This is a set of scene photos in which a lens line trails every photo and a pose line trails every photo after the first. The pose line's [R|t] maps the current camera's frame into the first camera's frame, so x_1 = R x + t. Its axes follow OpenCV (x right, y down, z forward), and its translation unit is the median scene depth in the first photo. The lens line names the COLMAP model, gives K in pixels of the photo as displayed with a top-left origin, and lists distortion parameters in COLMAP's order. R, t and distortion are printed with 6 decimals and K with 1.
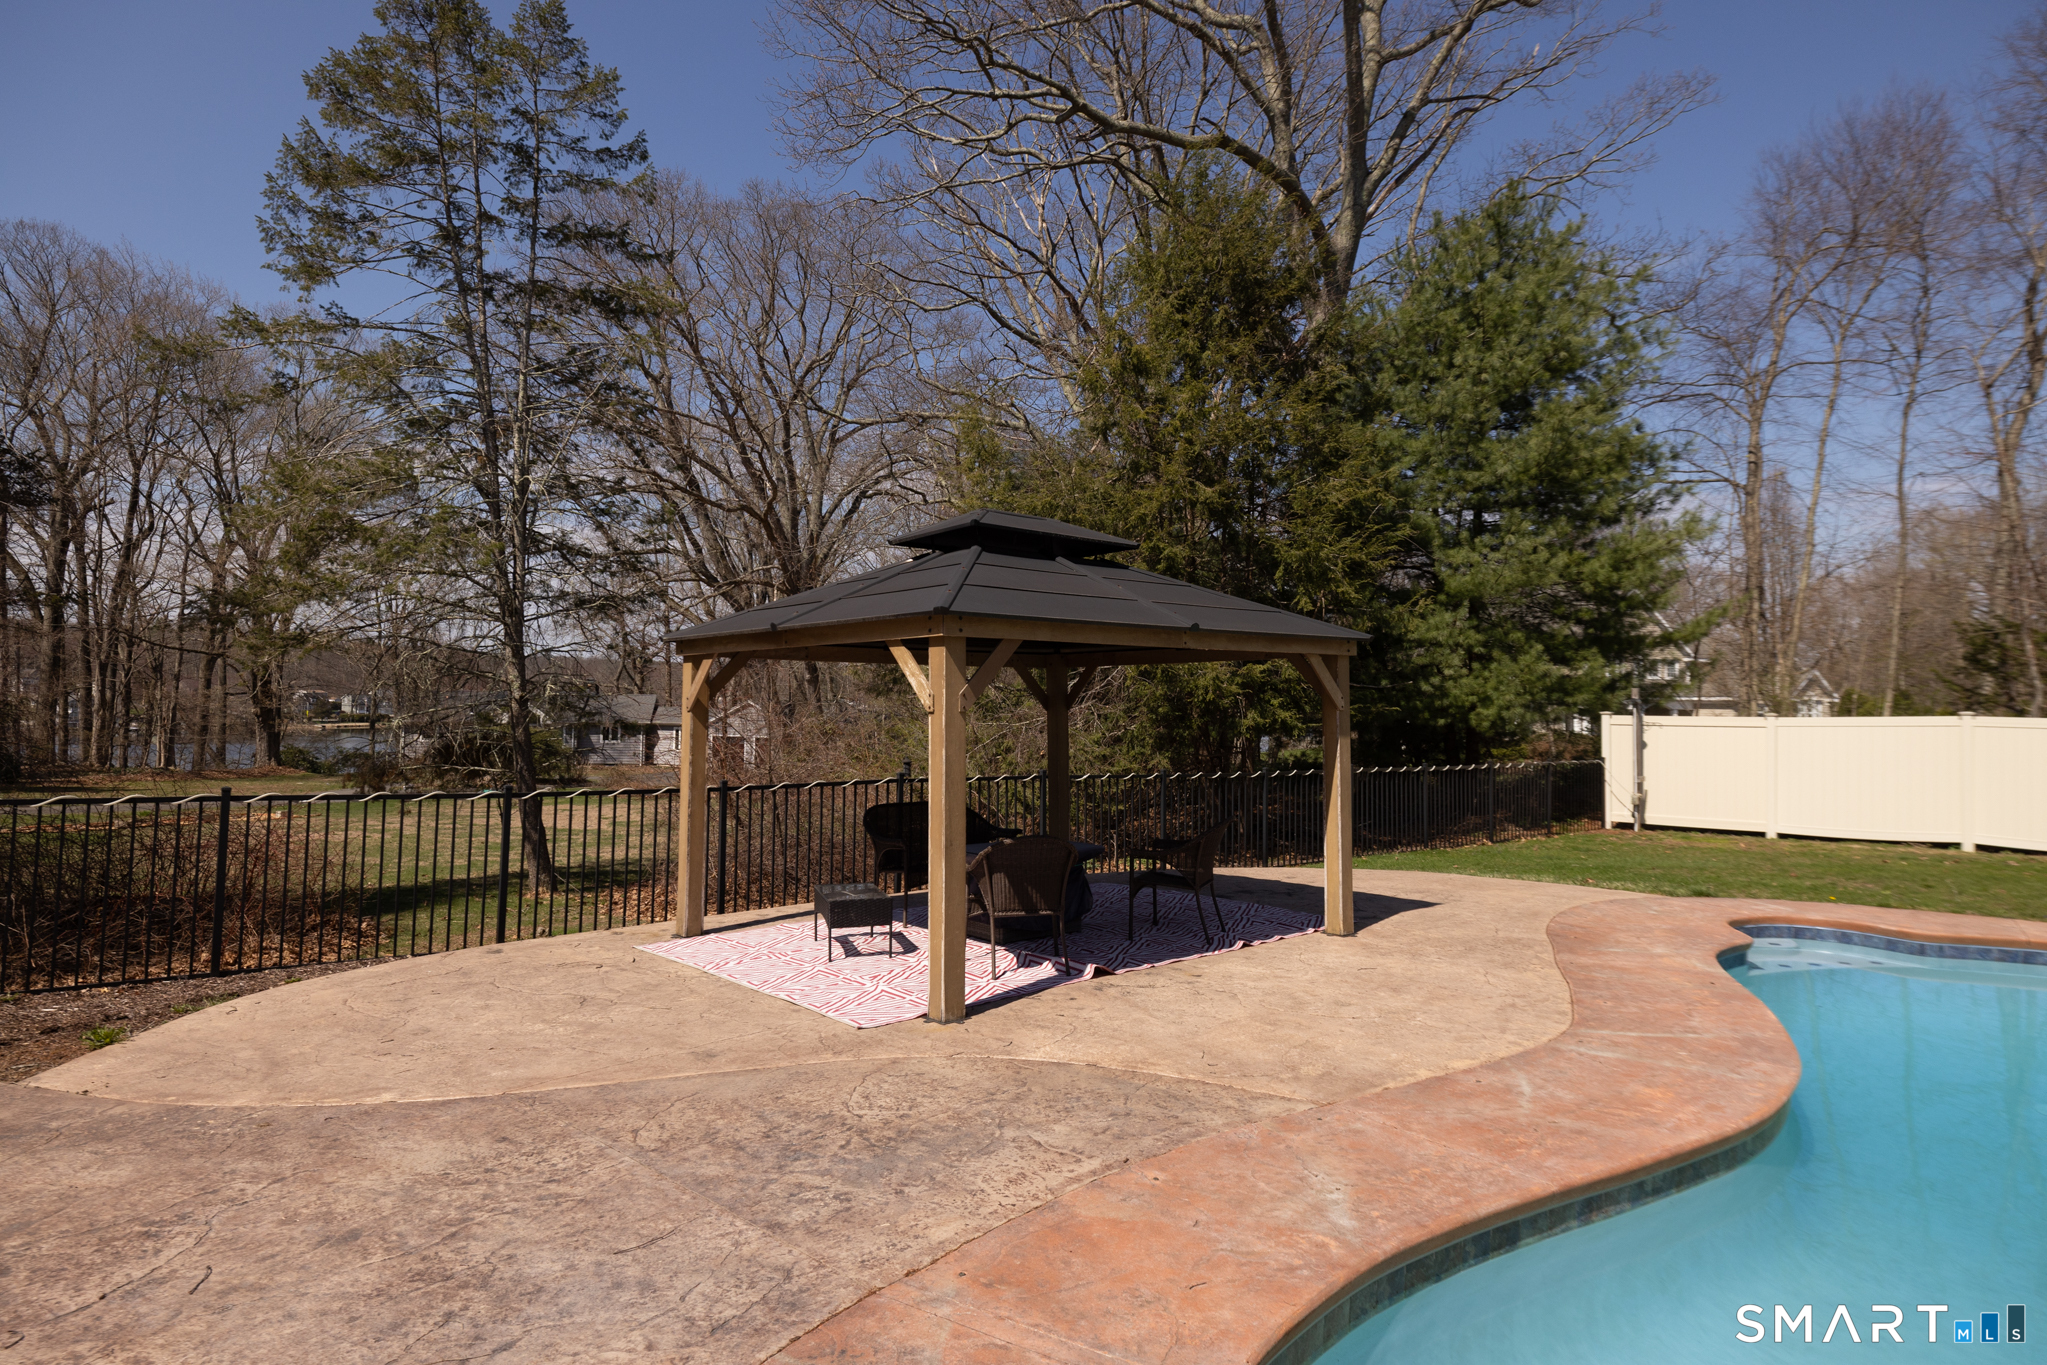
lens RADIAL K [[1194.1, 0, 1023.5], [0, 1194.1, 682.5], [0, 0, 1]] dist [-0.004580, -0.001440]
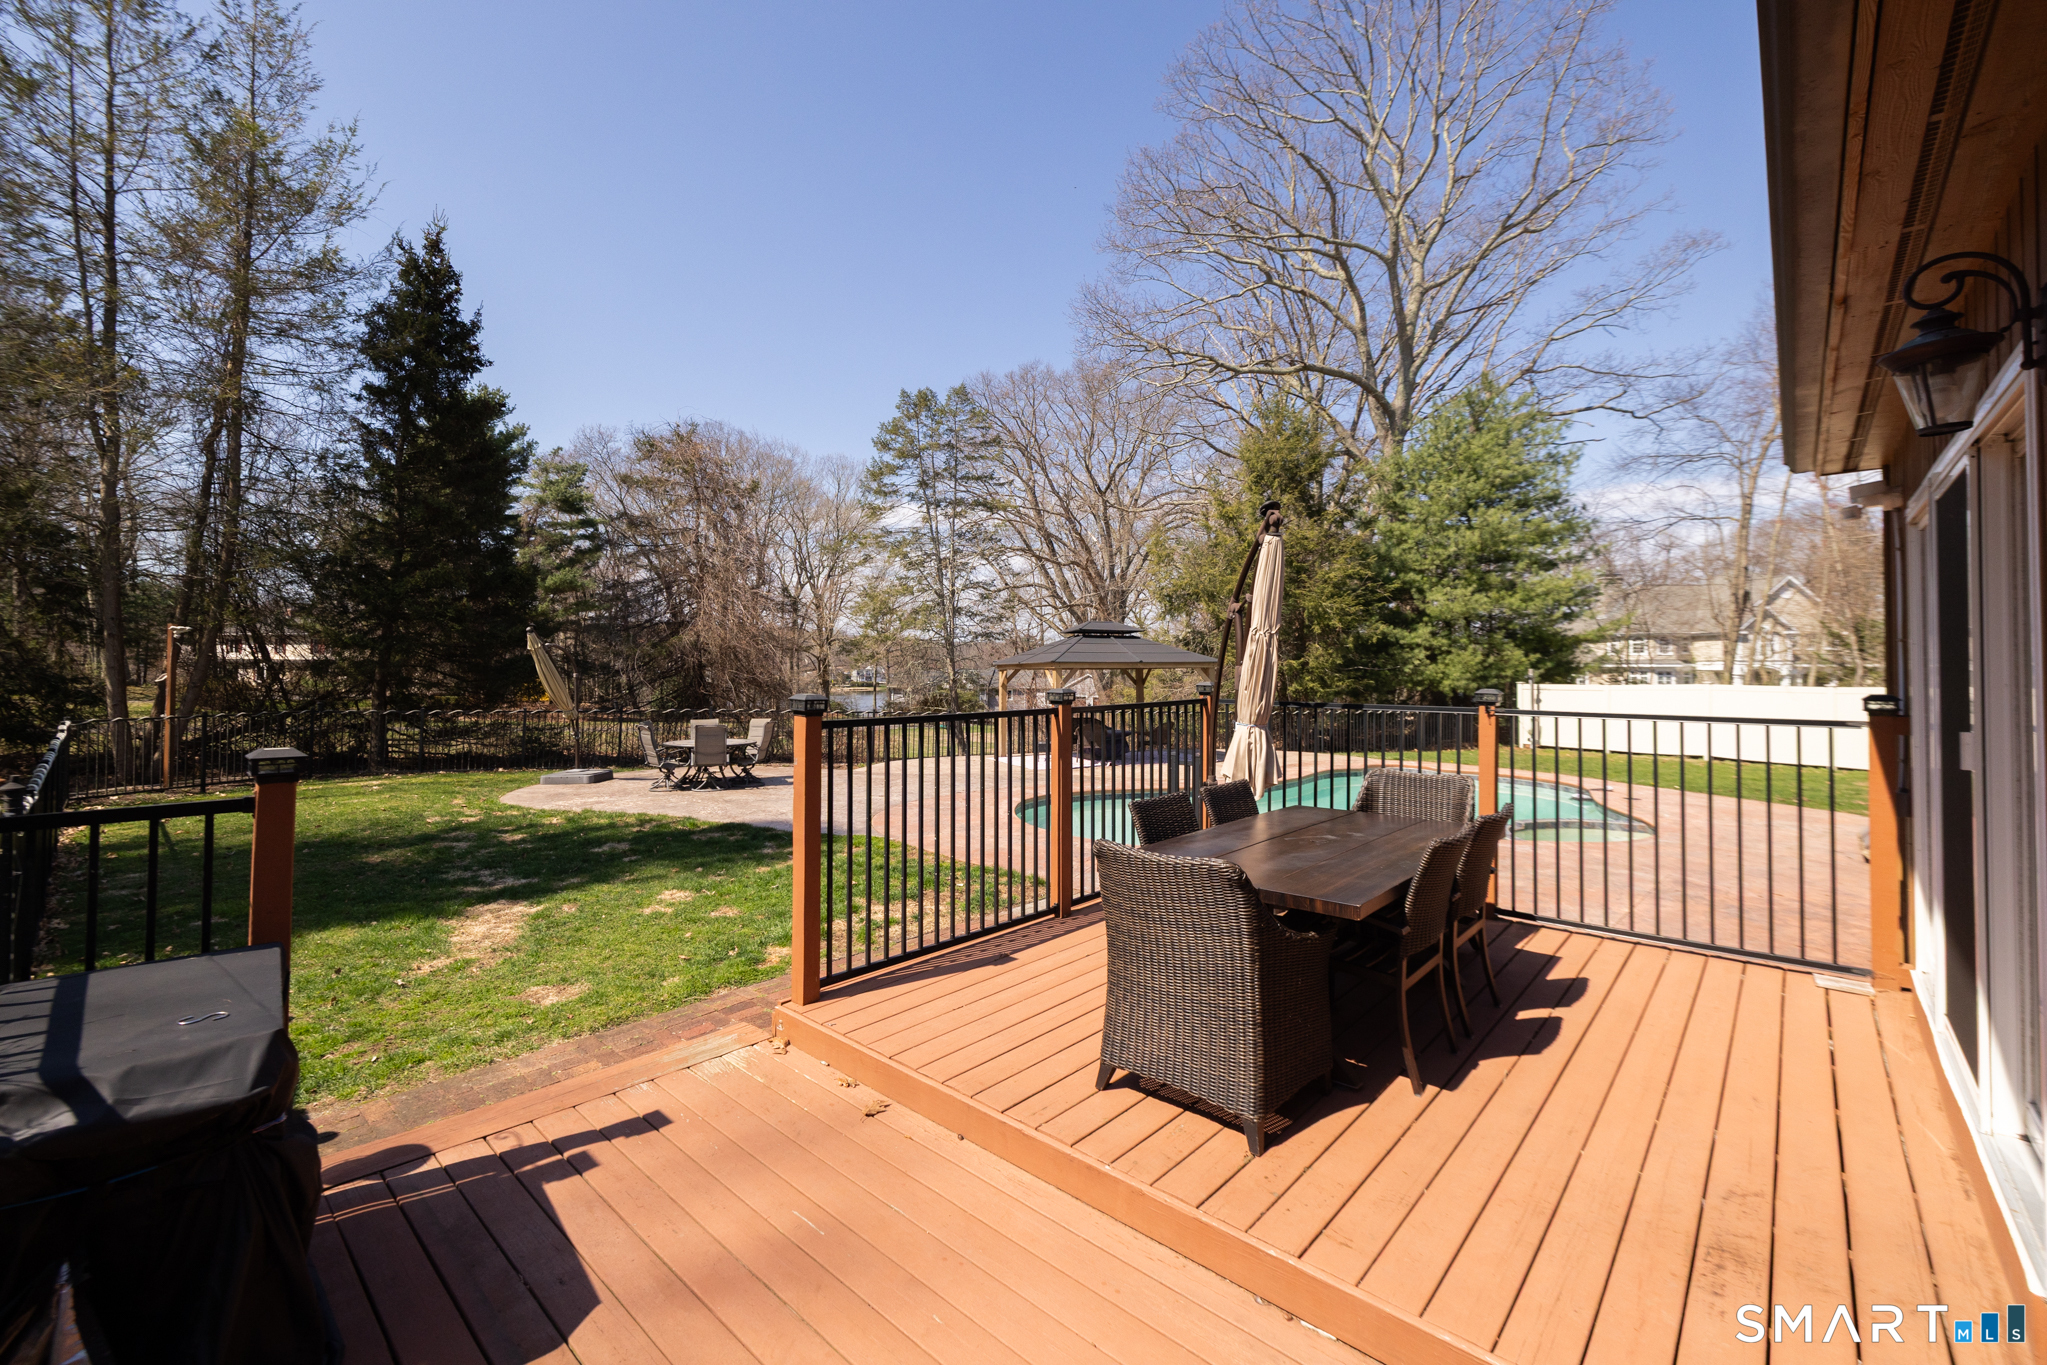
lens RADIAL K [[844.8, 0, 1000.3], [0, 844.8, 647.1], [0, 0, 1]] dist [0.001611, 0.000136]
pose [[0.940498, -0.018886, -0.339273, 0.219982], [0.014613, 0.999779, -0.015146, -0.023289], [0.339484, 0.009287, 0.940566, -0.508249]]
